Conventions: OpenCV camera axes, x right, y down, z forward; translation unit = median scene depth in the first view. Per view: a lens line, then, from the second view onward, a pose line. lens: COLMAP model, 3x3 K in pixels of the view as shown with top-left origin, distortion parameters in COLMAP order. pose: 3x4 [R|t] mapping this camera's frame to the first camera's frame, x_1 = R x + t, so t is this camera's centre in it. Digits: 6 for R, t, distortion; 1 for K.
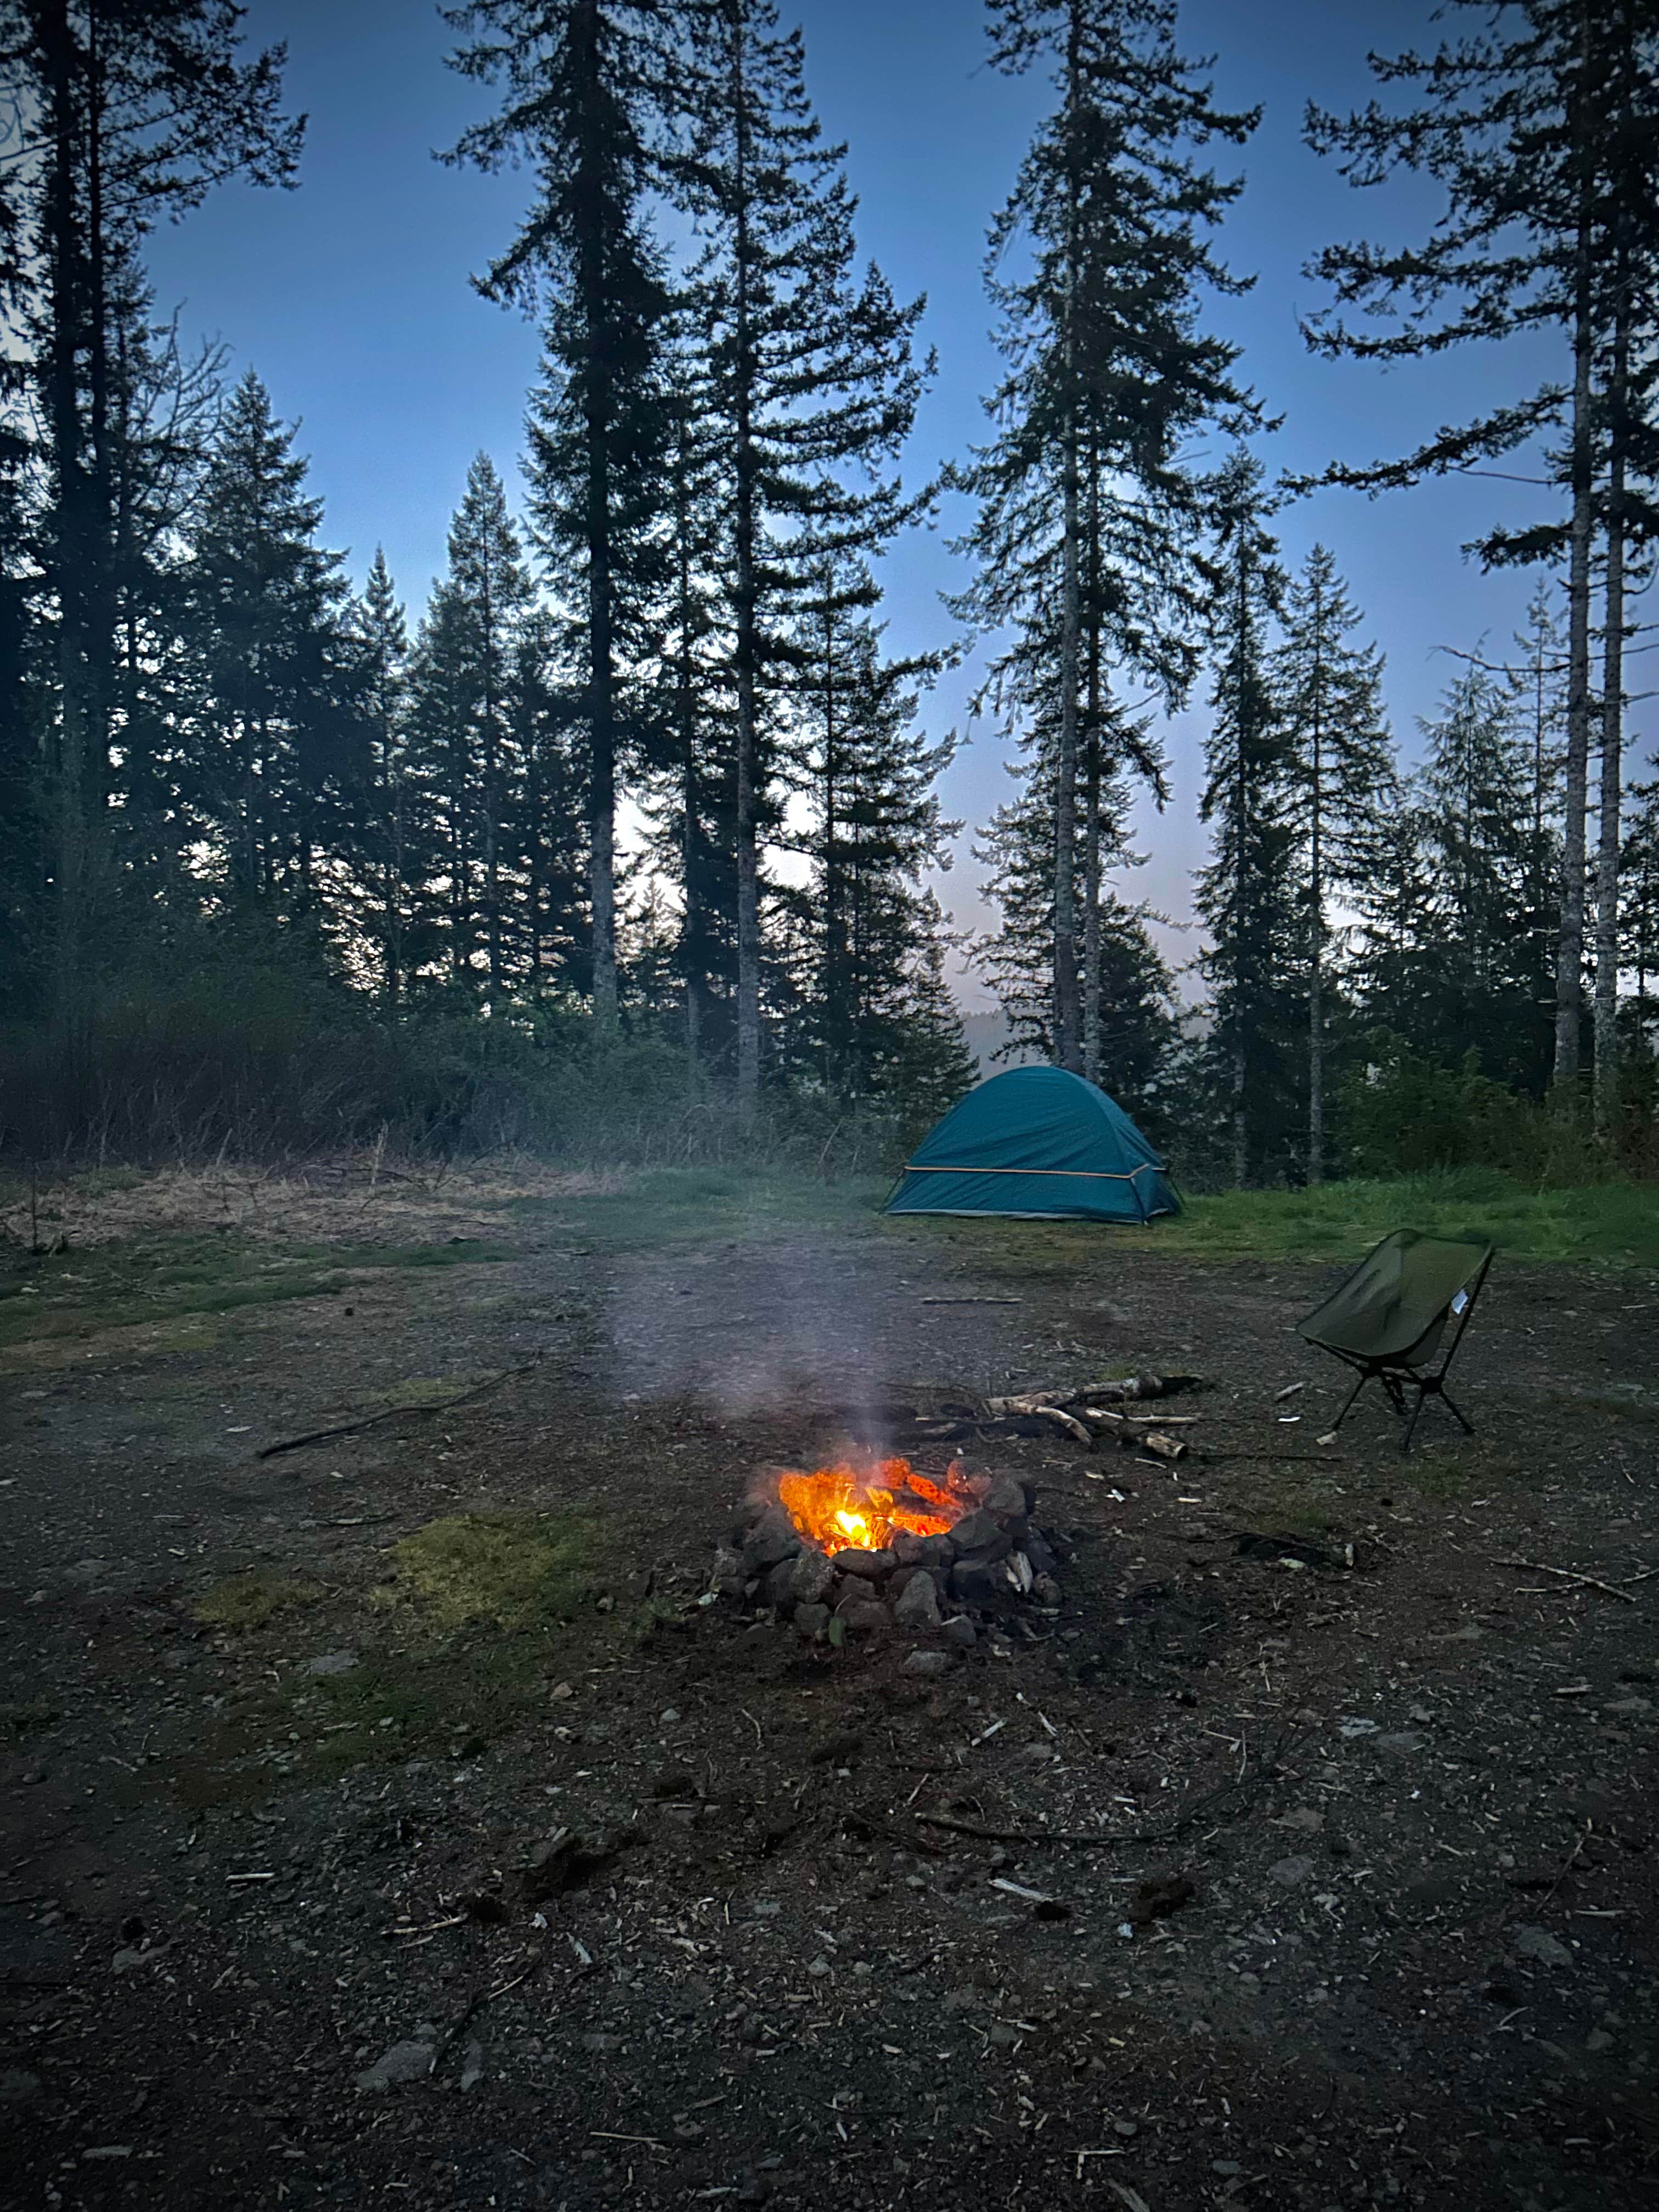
lens RADIAL K [[1622.2, 0, 831.1], [0, 1622.2, 1191.5], [0, 0, 1]] dist [0.005789, -0.036829]
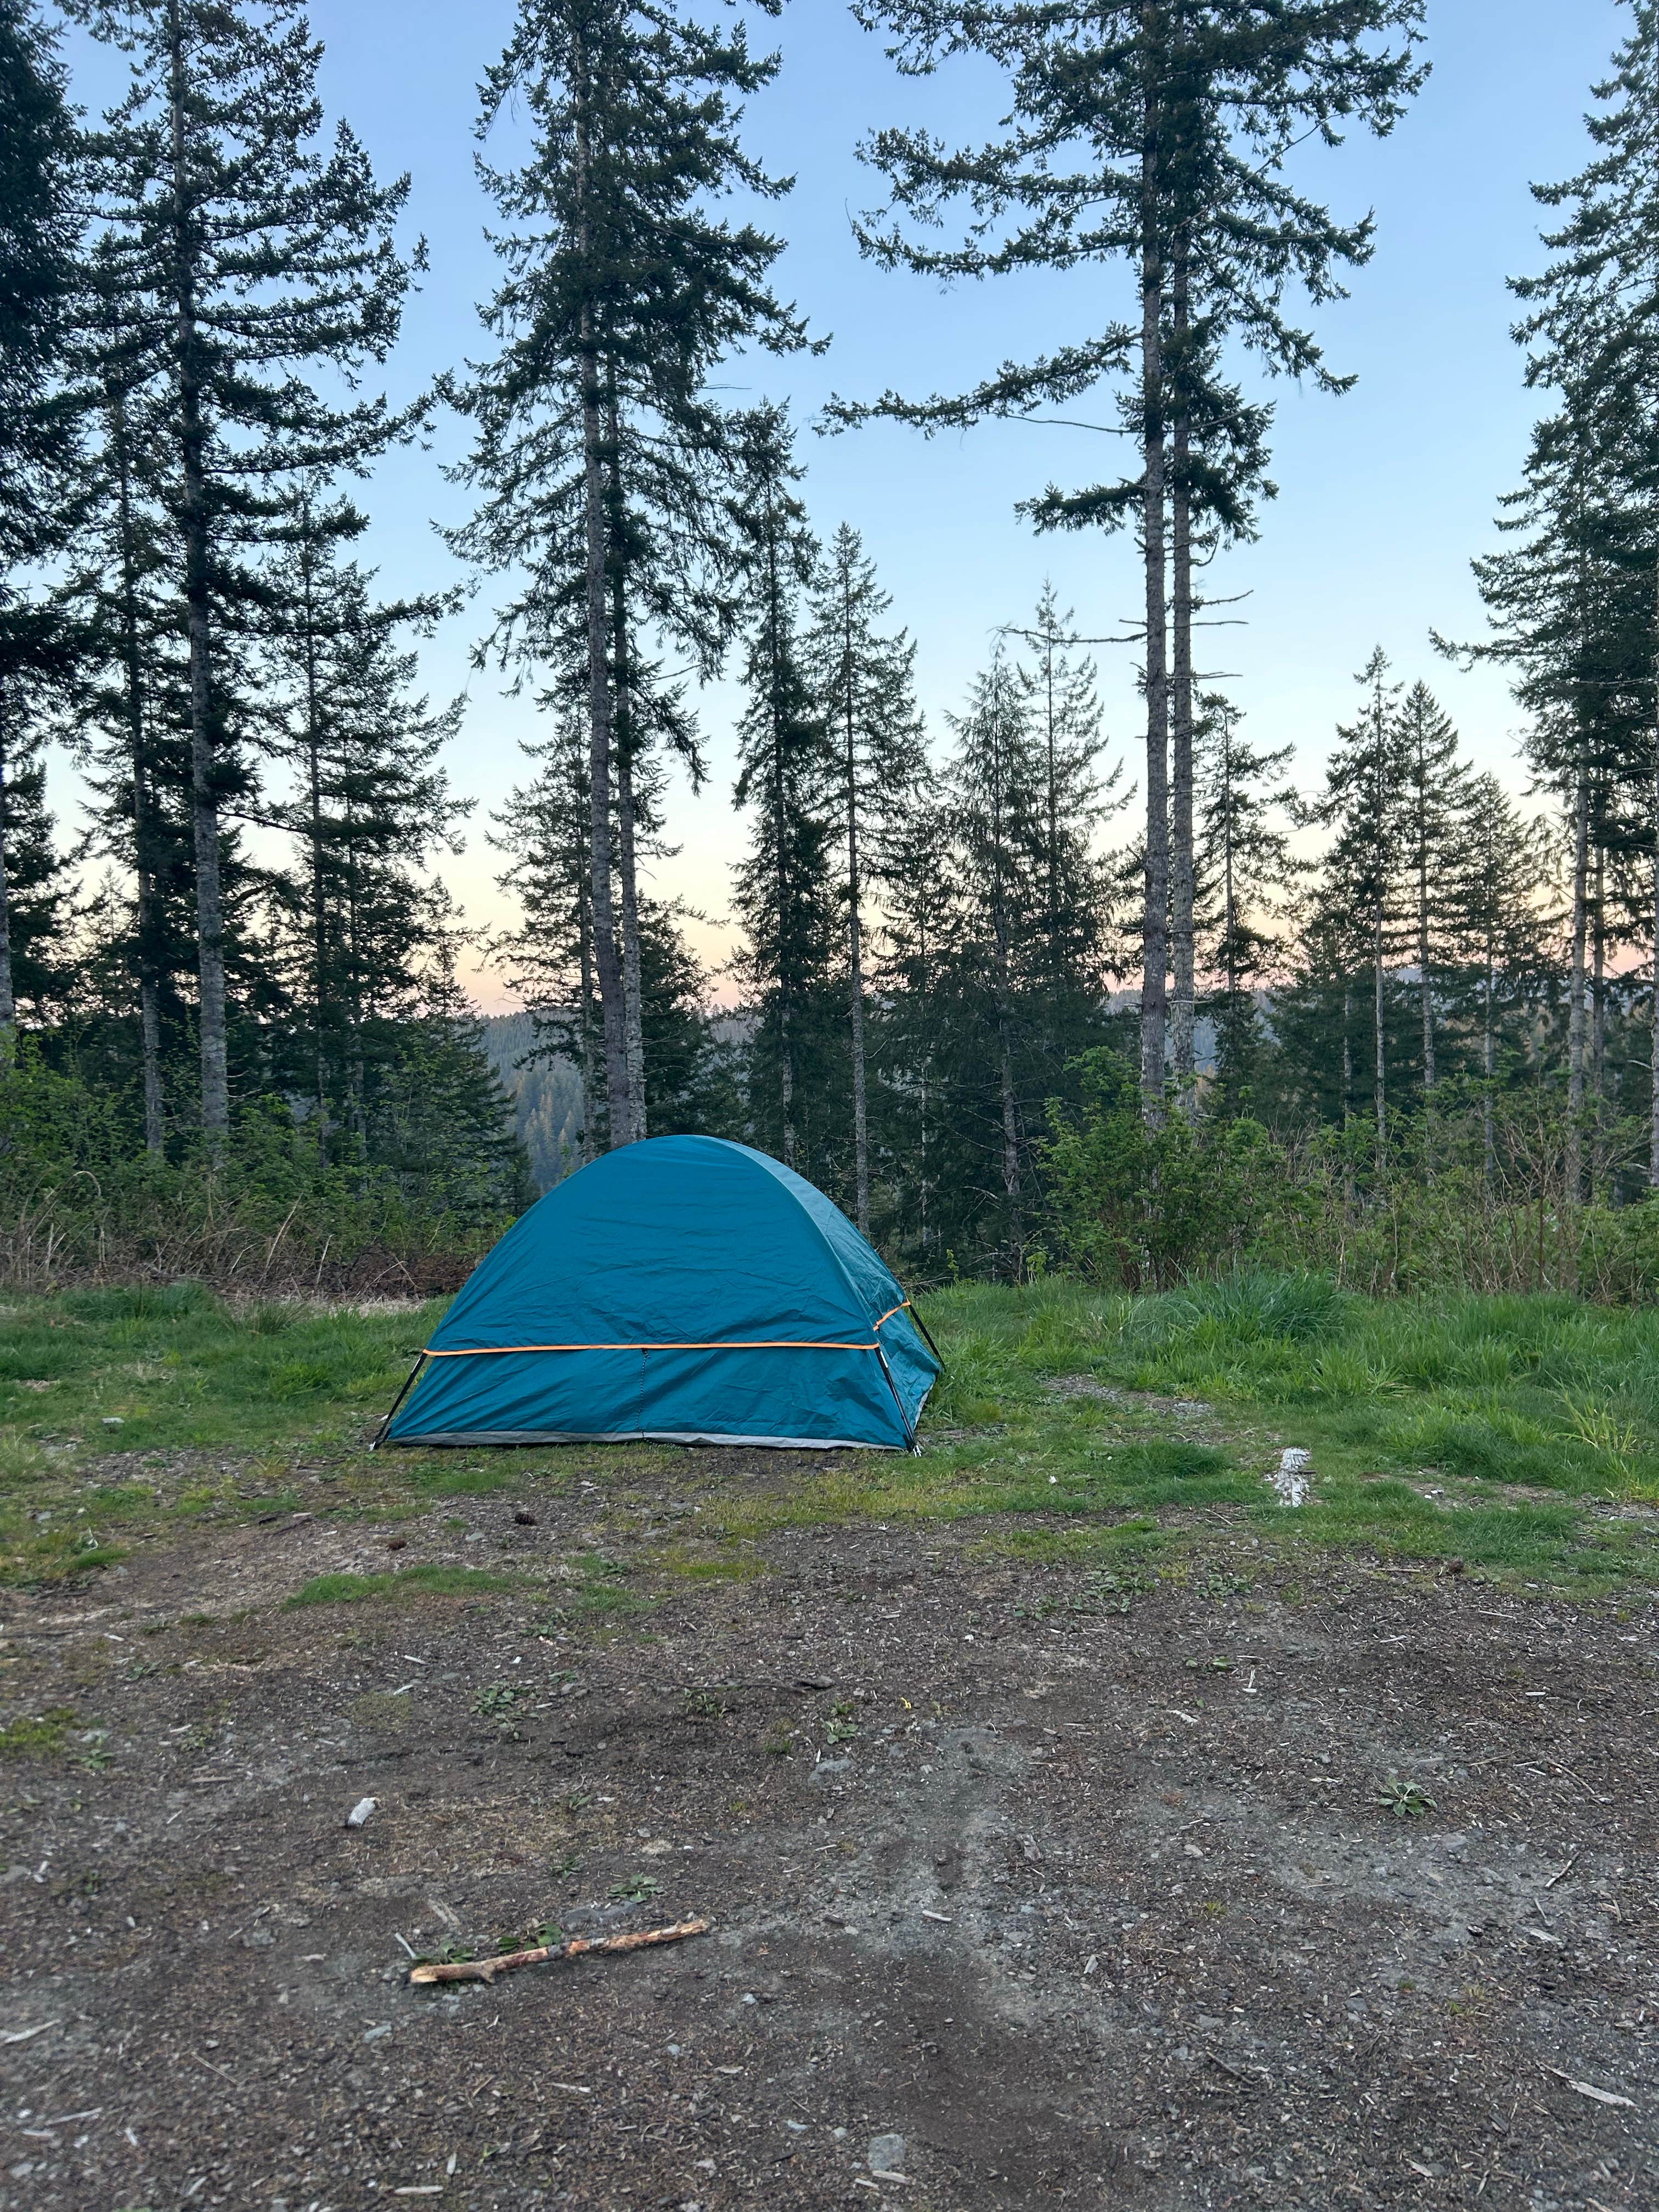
lens RADIAL K [[1622.2, 0, 831.1], [0, 1622.2, 1191.5], [0, 0, 1]] dist [0.005789, -0.036829]
pose [[0.957456, -0.036132, 0.286309, 0.008114], [0.036941, 0.999314, 0.002574, -0.013258], [-0.286206, 0.008112, 0.958134, 0.119468]]
